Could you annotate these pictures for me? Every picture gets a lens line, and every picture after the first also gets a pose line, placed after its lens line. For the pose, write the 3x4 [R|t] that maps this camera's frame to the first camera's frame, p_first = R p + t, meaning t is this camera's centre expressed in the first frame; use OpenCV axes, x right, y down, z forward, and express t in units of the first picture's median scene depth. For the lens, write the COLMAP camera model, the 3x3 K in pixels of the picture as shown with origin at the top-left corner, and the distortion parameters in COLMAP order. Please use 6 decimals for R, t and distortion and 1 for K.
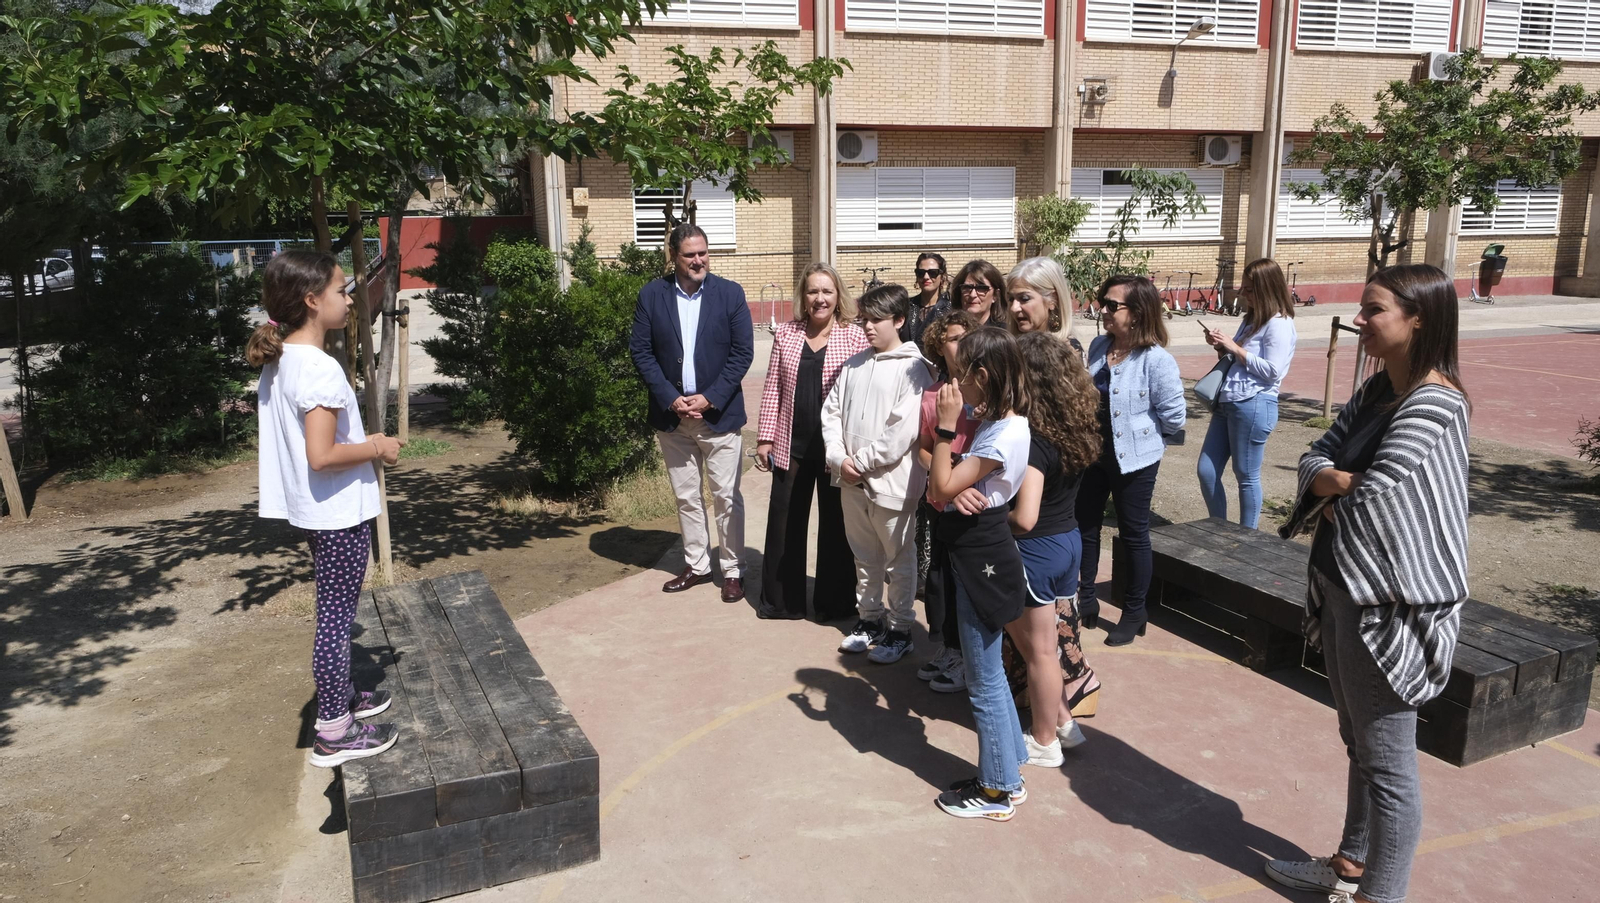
lens RADIAL K [[1080.9, 0, 811.4], [0, 1080.9, 455.7], [0, 0, 1]] dist [-0.028897, 0.011693]
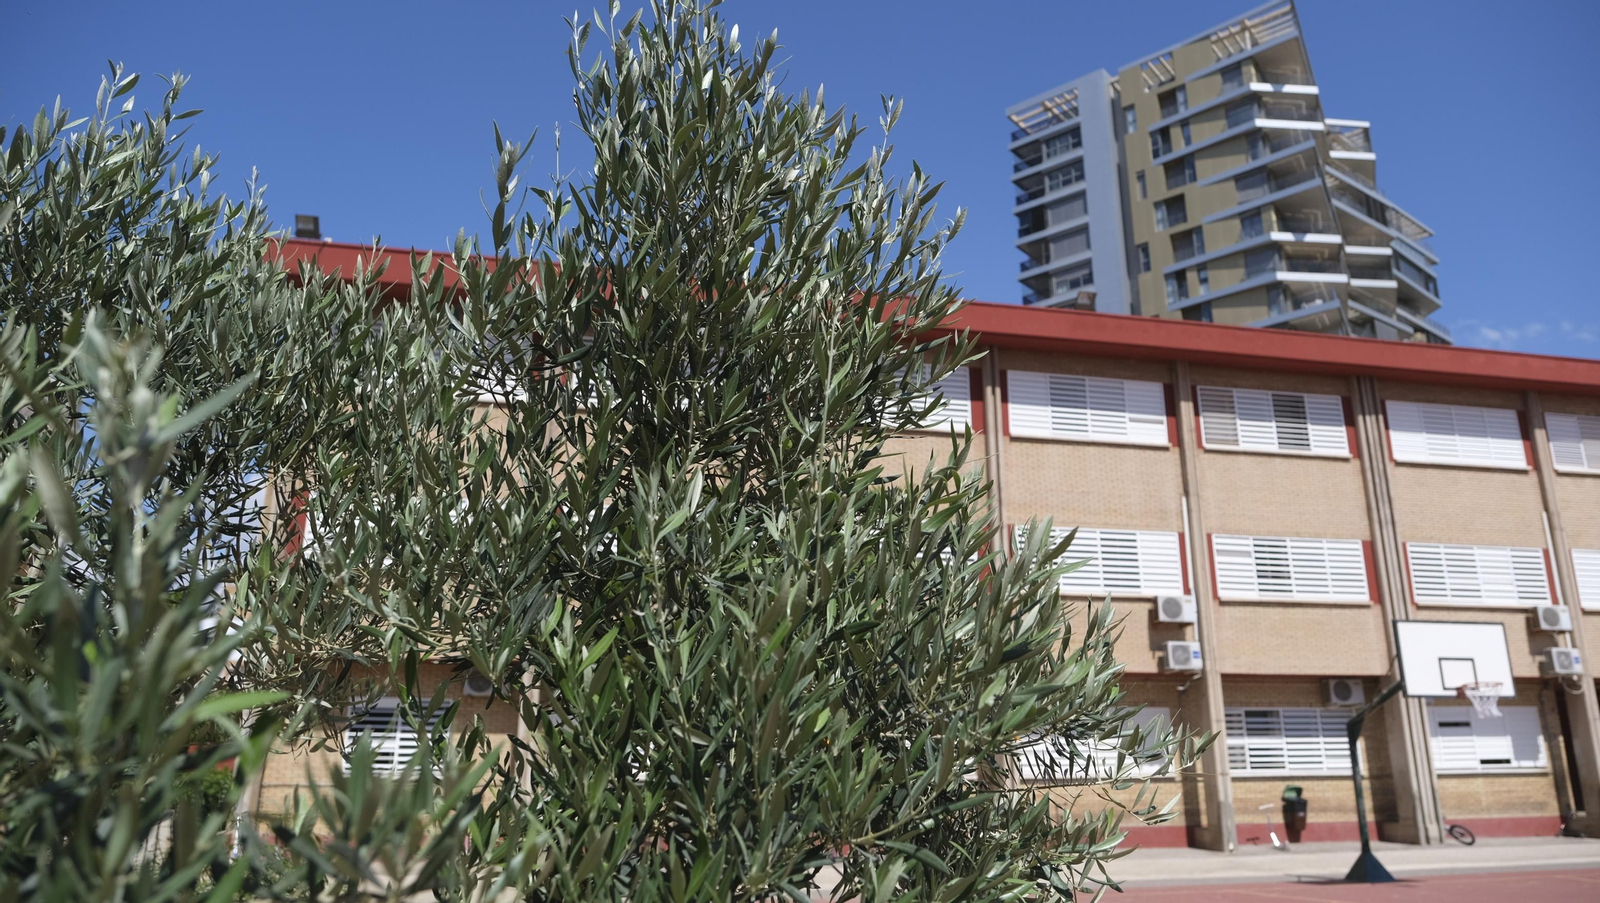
lens RADIAL K [[1080.9, 0, 808.5], [0, 1080.9, 457.4], [0, 0, 1]] dist [-0.028897, 0.011693]
pose [[0.998076, -0.004674, -0.061820, 0.320438], [-0.025015, 0.882013, -0.470560, 0.006040], [0.056726, 0.471201, 0.880200, -0.006081]]
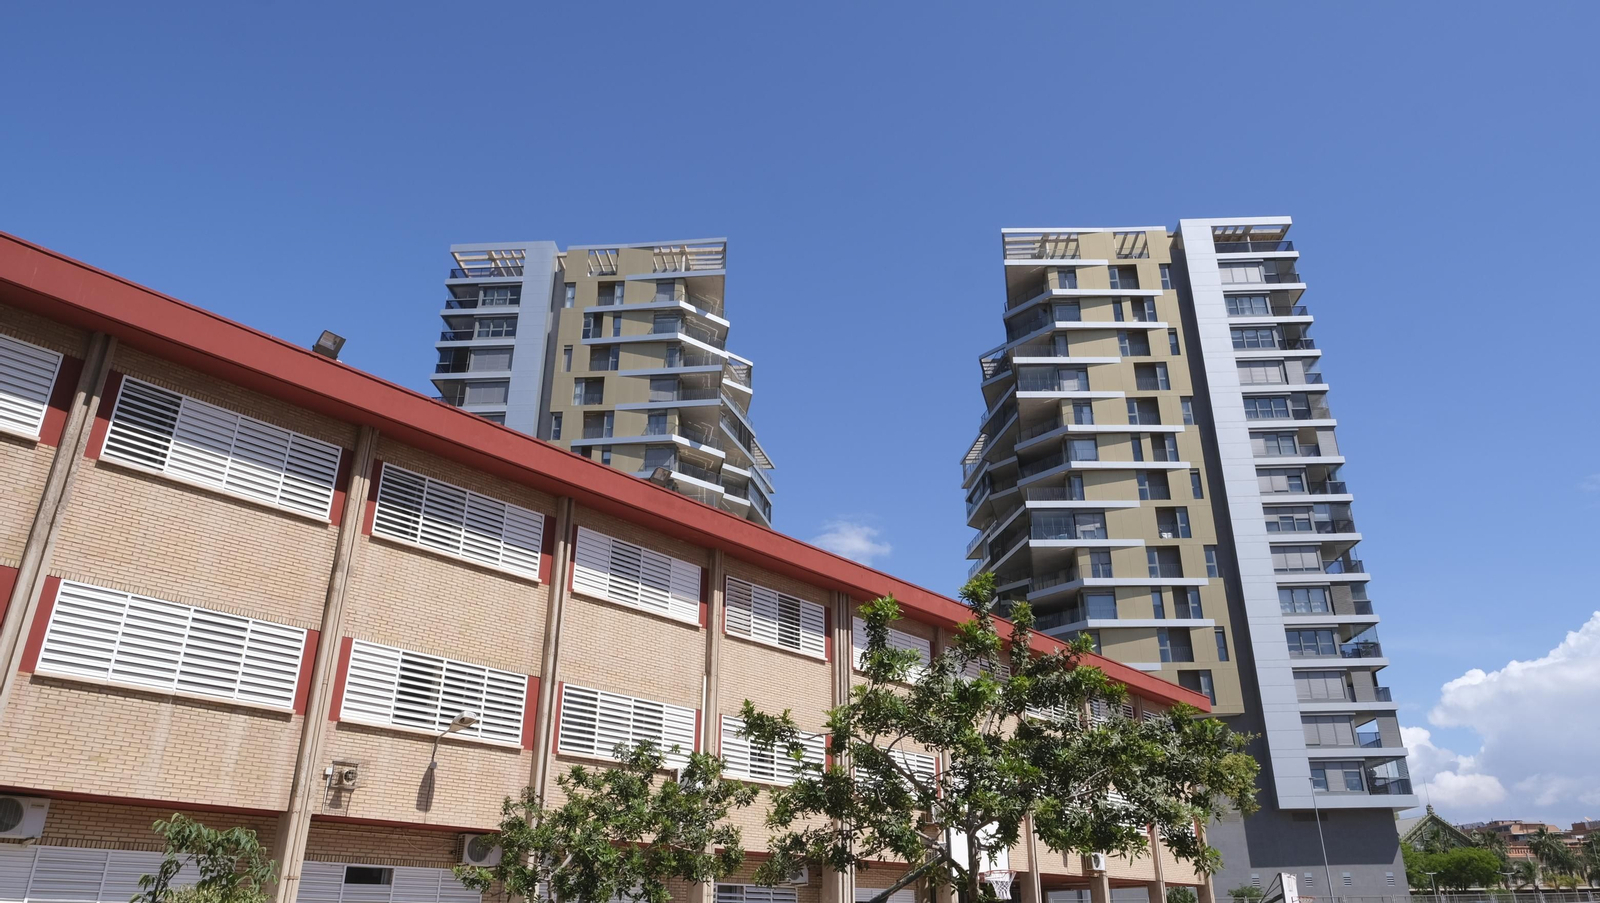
lens RADIAL K [[1080.9, 0, 805.5], [0, 1080.9, 459.9], [0, 0, 1]] dist [-0.028897, 0.011693]
pose [[0.836944, 0.234360, 0.494571, 0.076344], [0.104854, 0.818270, -0.565190, -0.001578], [-0.537151, 0.524890, 0.660272, 0.044548]]
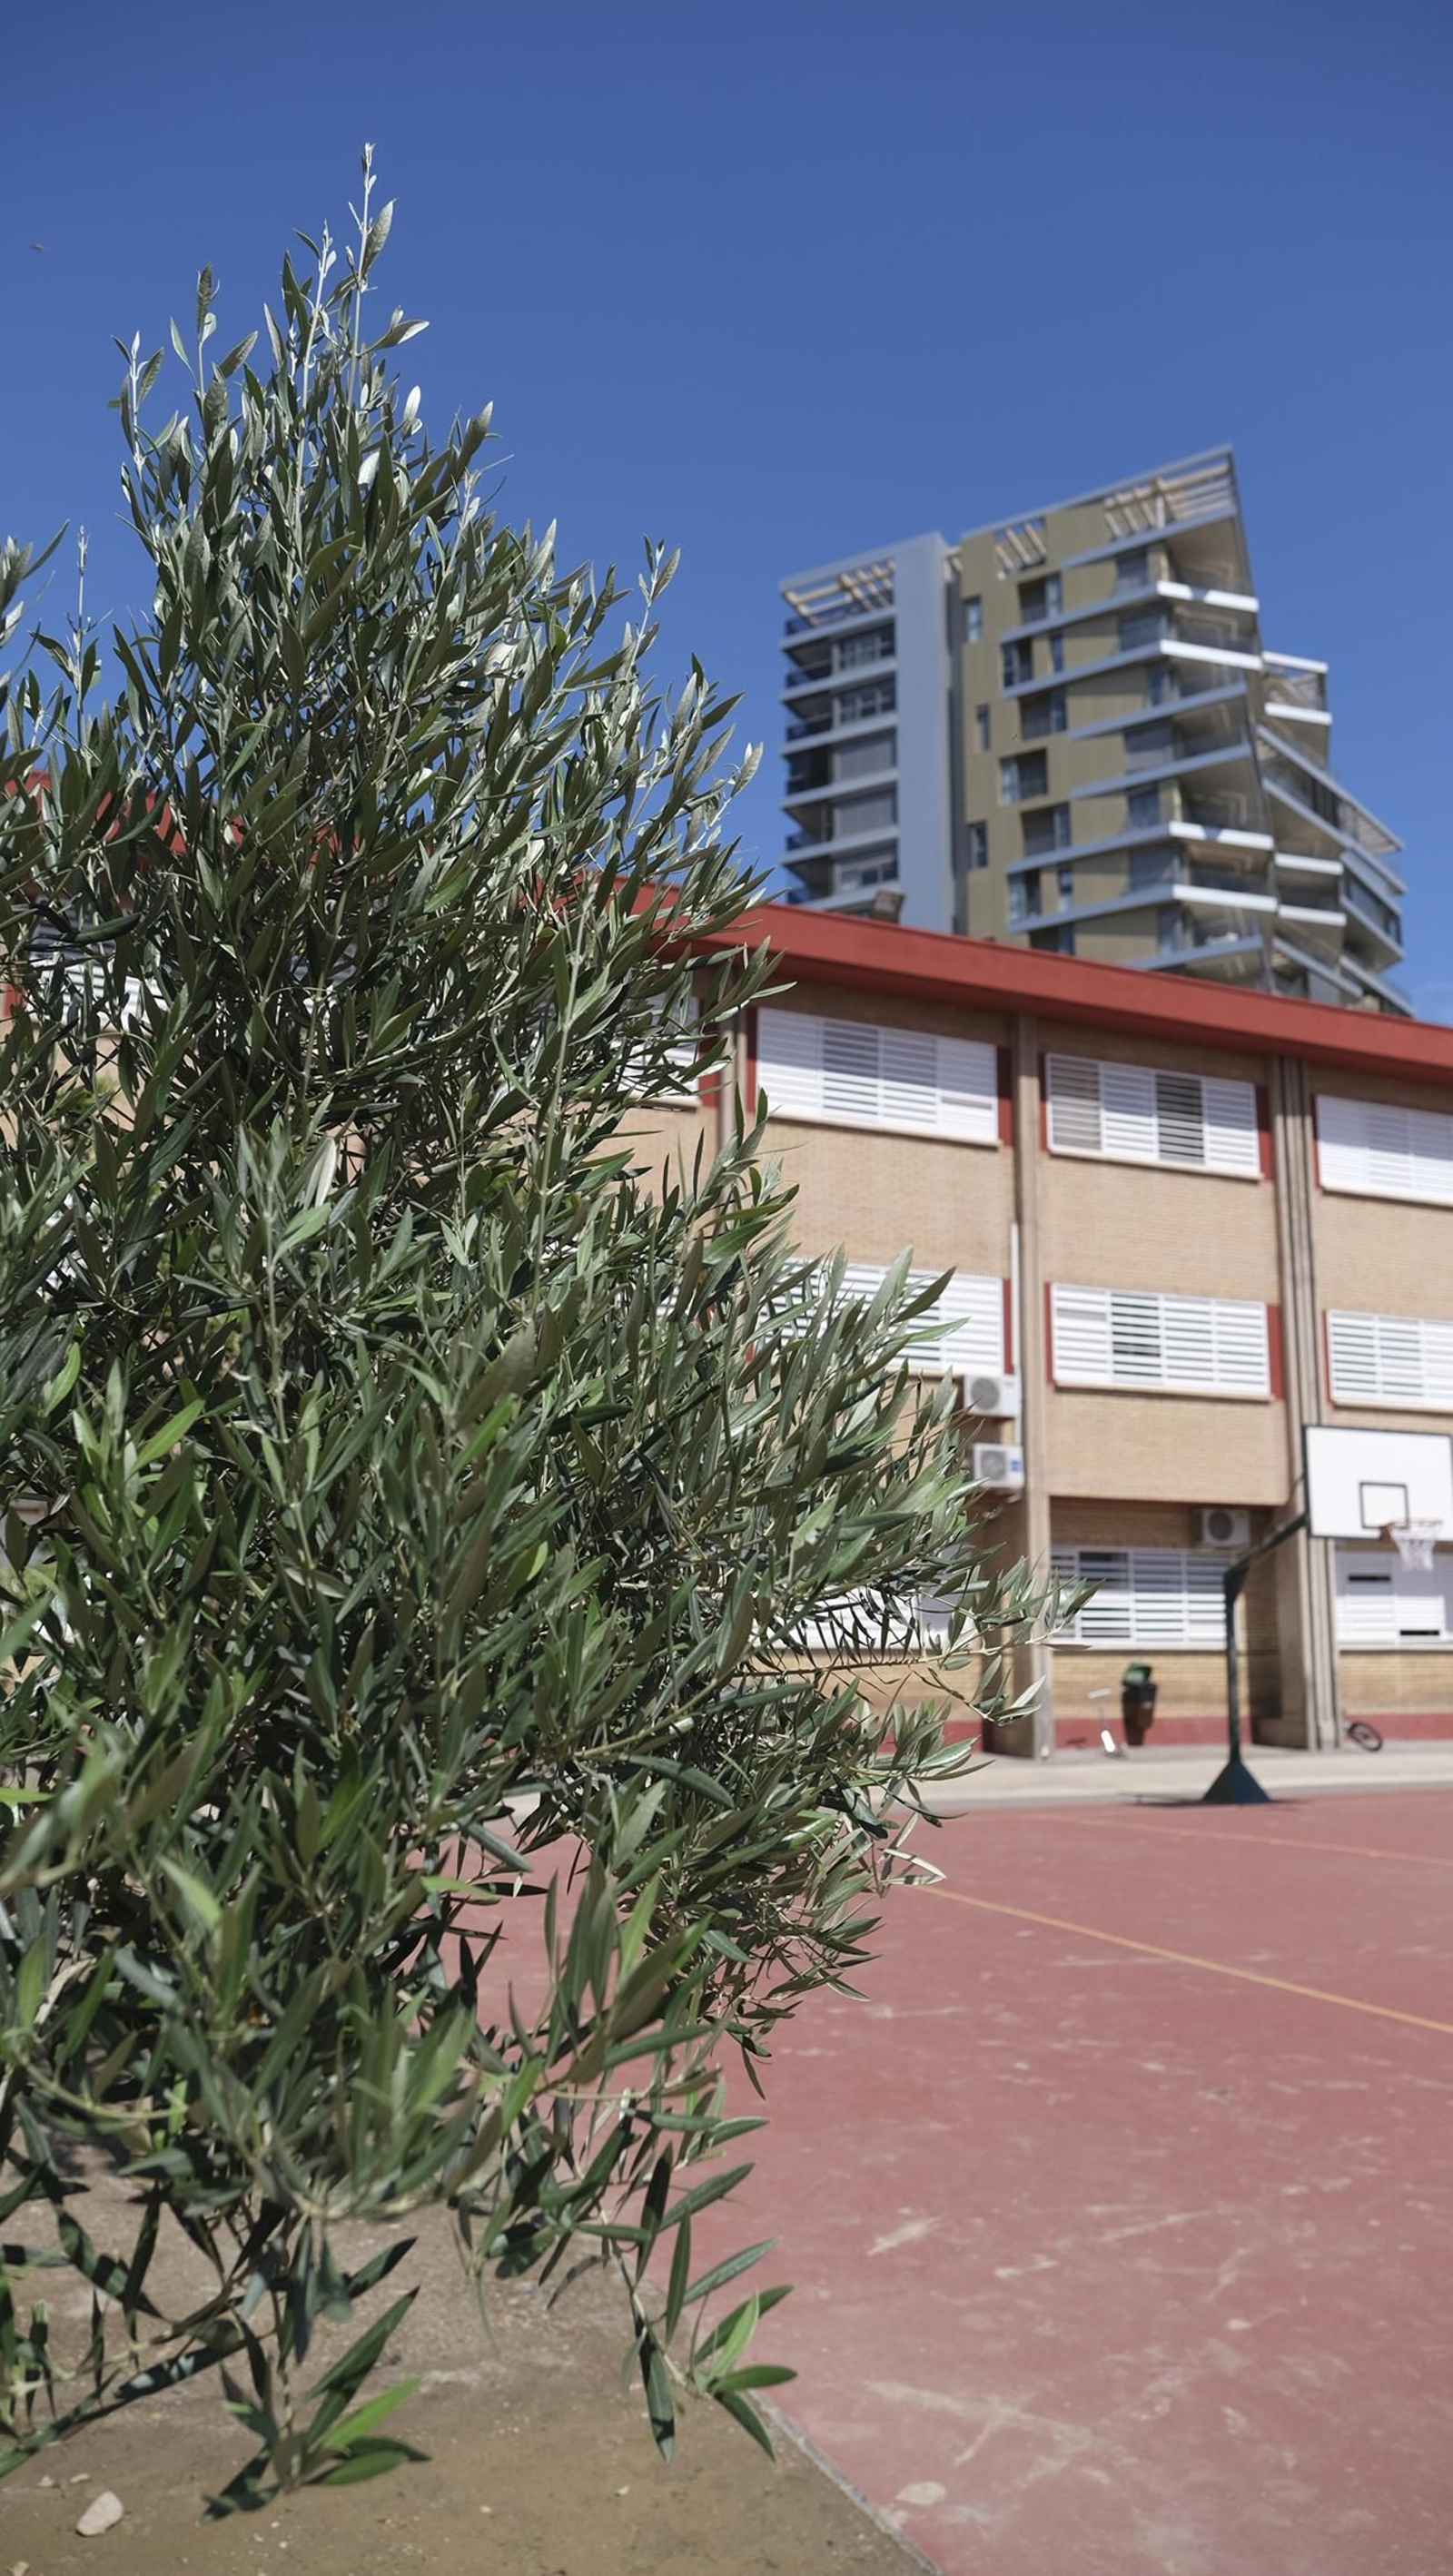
lens RADIAL K [[1740.4, 0, 724.9], [0, 1740.4, 1274.7], [0, 0, 1]] dist [-0.028897, 0.011693]
pose [[0.992544, 0.047716, 0.112158, 0.317686], [0.001291, 0.916018, -0.401134, 0.005750], [-0.121879, 0.398288, 0.909127, -0.005526]]
